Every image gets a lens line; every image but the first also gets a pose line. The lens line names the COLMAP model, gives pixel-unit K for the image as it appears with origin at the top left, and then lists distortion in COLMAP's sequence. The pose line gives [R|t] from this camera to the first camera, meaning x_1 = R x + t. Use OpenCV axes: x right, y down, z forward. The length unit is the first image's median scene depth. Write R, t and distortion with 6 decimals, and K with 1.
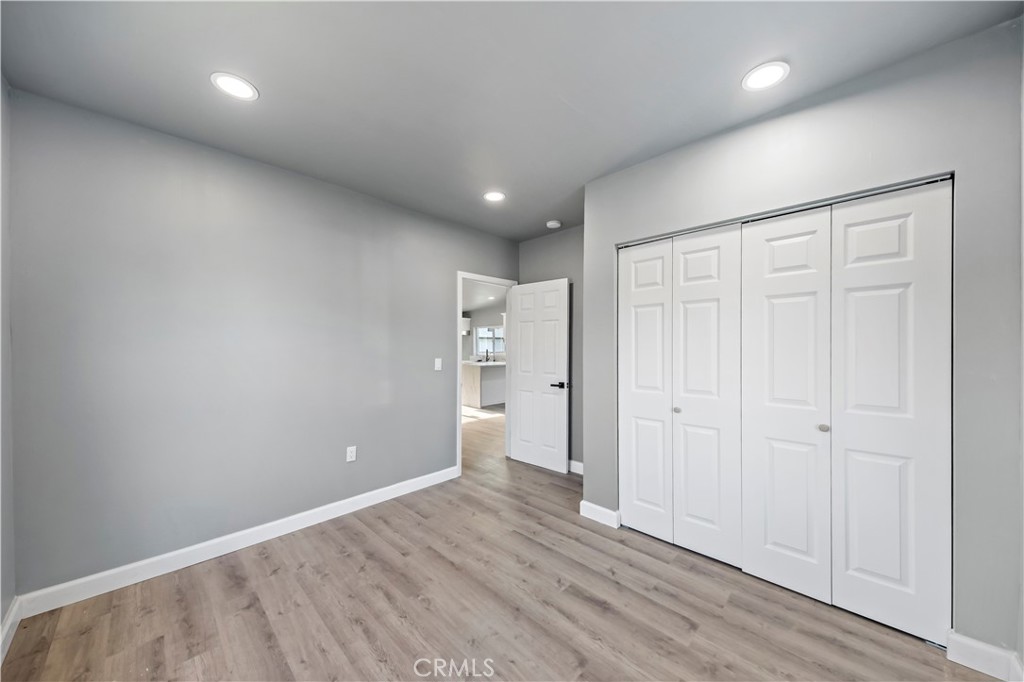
lens RADIAL K [[357.2, 0, 513.3], [0, 357.2, 347.2], [0, 0, 1]] dist [0.018637, -0.000500]
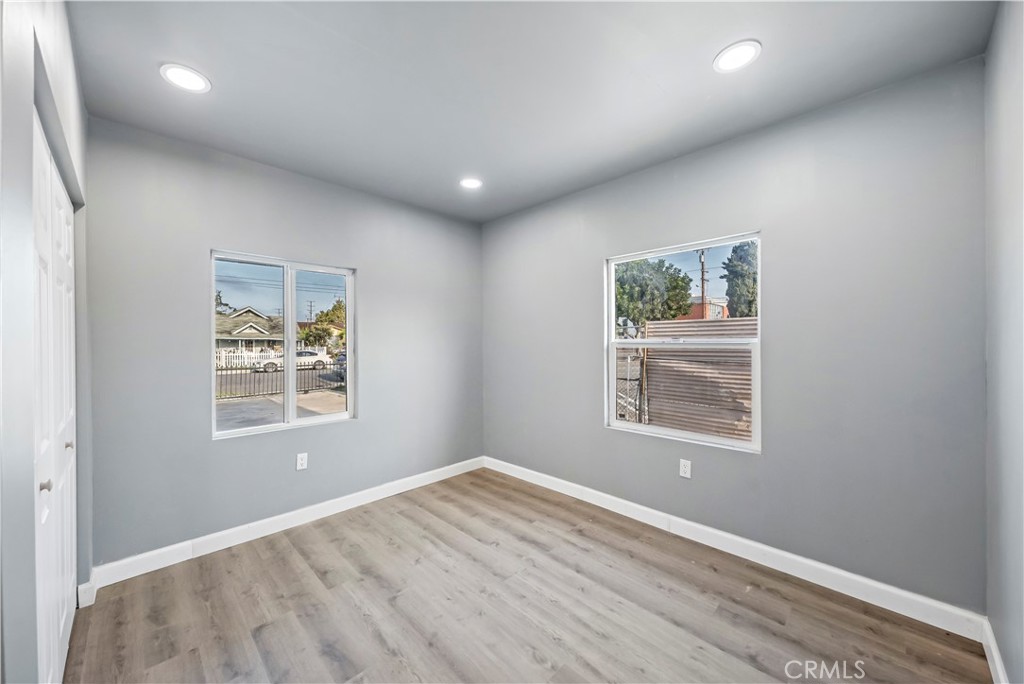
lens RADIAL K [[367.4, 0, 511.0], [0, 367.4, 342.3], [0, 0, 1]] dist [0.005789, -0.001004]
pose [[-0.999788, 0.011086, 0.017343, -0.219002], [0.011019, 0.999931, -0.004002, -0.003734], [-0.017386, -0.003810, -0.999842, 2.001680]]
